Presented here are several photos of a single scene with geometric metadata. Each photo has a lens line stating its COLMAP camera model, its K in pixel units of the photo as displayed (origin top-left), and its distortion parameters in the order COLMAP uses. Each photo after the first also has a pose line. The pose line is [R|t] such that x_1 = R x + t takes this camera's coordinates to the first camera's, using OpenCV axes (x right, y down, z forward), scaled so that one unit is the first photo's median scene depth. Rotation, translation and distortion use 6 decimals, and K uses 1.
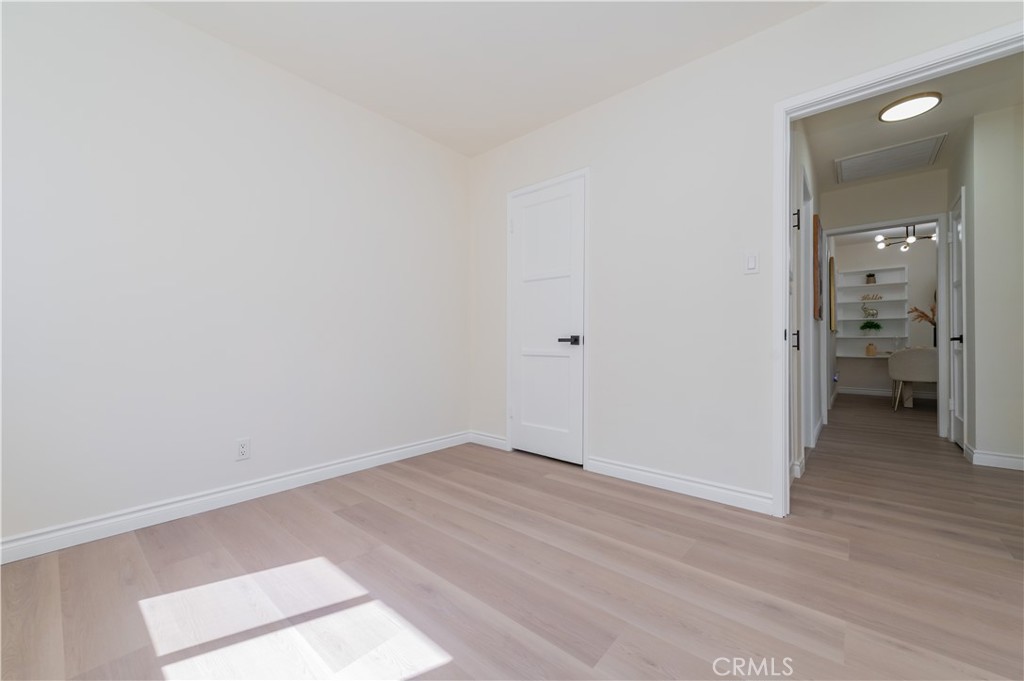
lens RADIAL K [[400.6, 0, 510.9], [0, 400.6, 339.0], [0, 0, 1]] dist [0.018239, -0.003710]
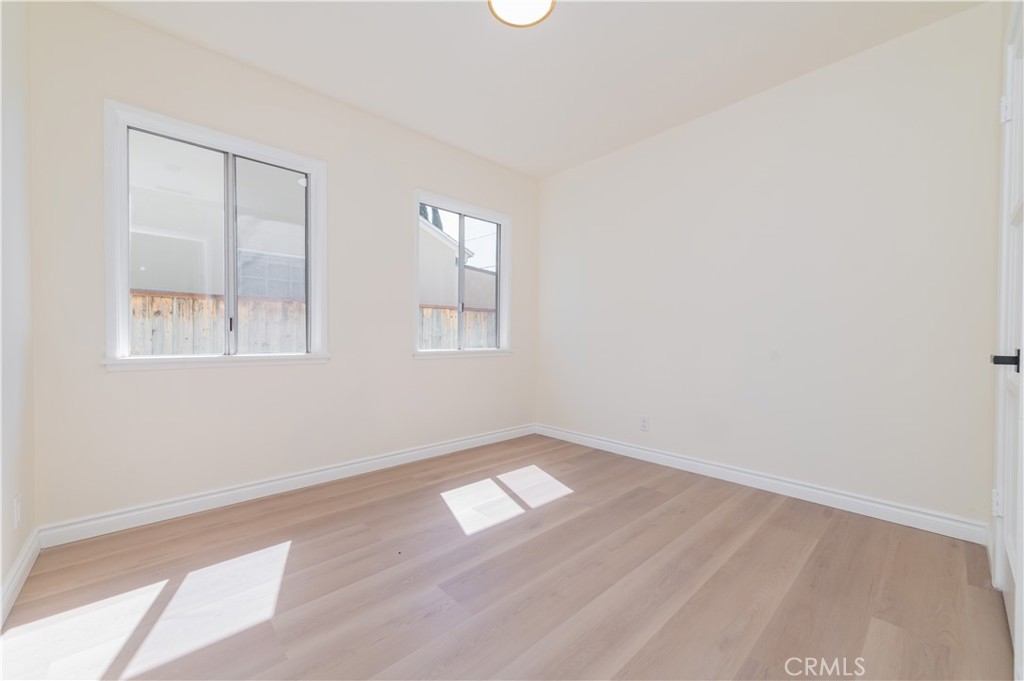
lens RADIAL K [[400.6, 0, 507.3], [0, 400.6, 343.1], [0, 0, 1]] dist [0.018239, -0.003710]
pose [[-0.119421, 0.007669, -0.992814, 0.773356], [-0.002569, 0.999964, 0.008033, -0.009975], [0.992840, 0.003509, -0.119397, 0.715649]]
